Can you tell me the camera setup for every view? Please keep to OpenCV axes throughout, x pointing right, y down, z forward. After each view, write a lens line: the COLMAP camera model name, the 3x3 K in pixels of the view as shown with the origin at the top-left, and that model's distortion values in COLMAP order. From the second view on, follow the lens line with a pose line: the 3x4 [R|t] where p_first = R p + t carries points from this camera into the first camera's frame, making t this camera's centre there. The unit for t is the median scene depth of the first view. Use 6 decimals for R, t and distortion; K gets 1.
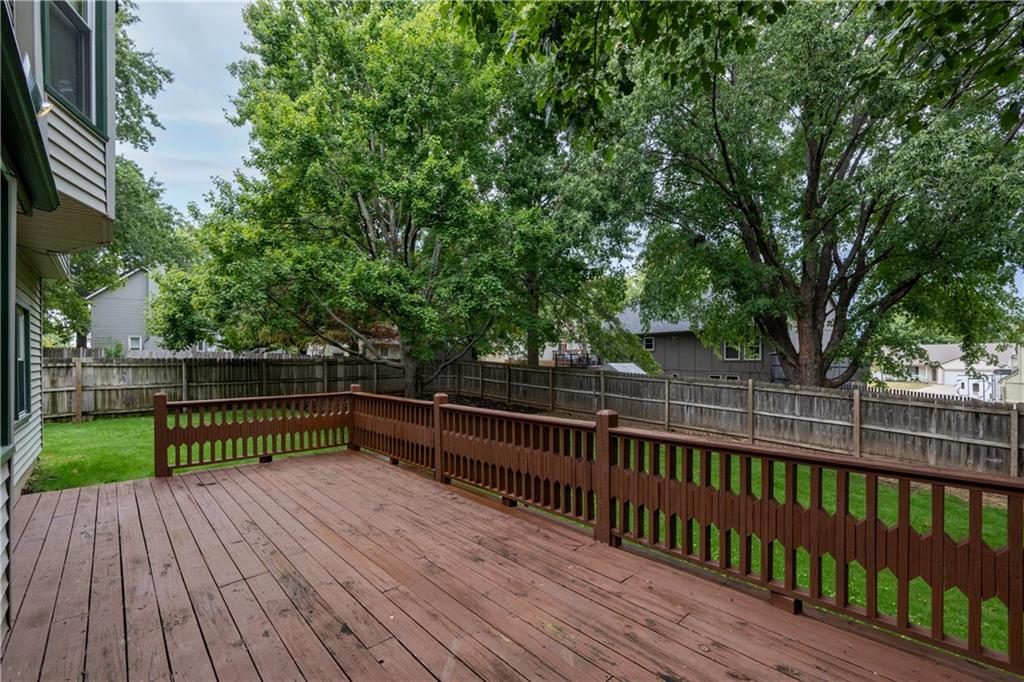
lens RADIAL K [[428.3, 0, 511.3], [0, 428.3, 361.1], [0, 0, 1]] dist [0.001159, -0.000133]
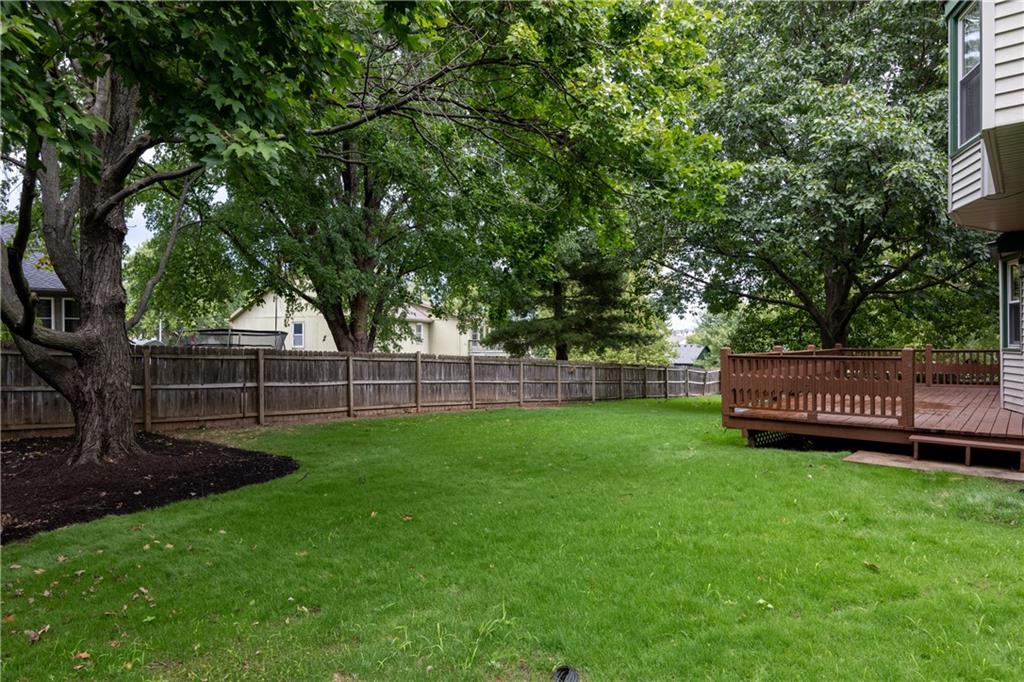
lens RADIAL K [[599.8, 0, 513.7], [0, 599.8, 343.5], [0, 0, 1]] dist [-0.000671, -0.000086]
pose [[-0.107344, 0.000695, 0.994222, -0.809304], [0.013870, 0.999903, 0.000799, 0.020717], [-0.994125, 0.013876, -0.107343, 0.773530]]
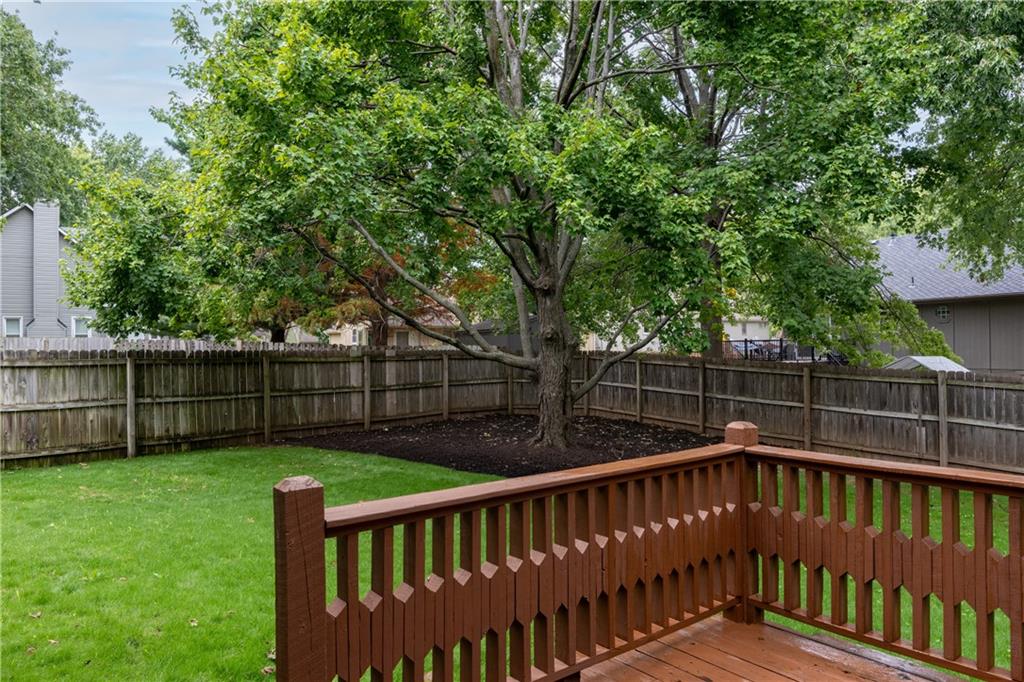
lens RADIAL K [[675.8, 0, 514.1], [0, 675.8, 342.9], [0, 0, 1]] dist [-0.000270, 0.006202]
pose [[0.997472, -0.006734, -0.070745, -0.236842], [0.005581, 0.999849, -0.016486, 0.000399], [0.070846, 0.016050, 0.997358, 0.213936]]
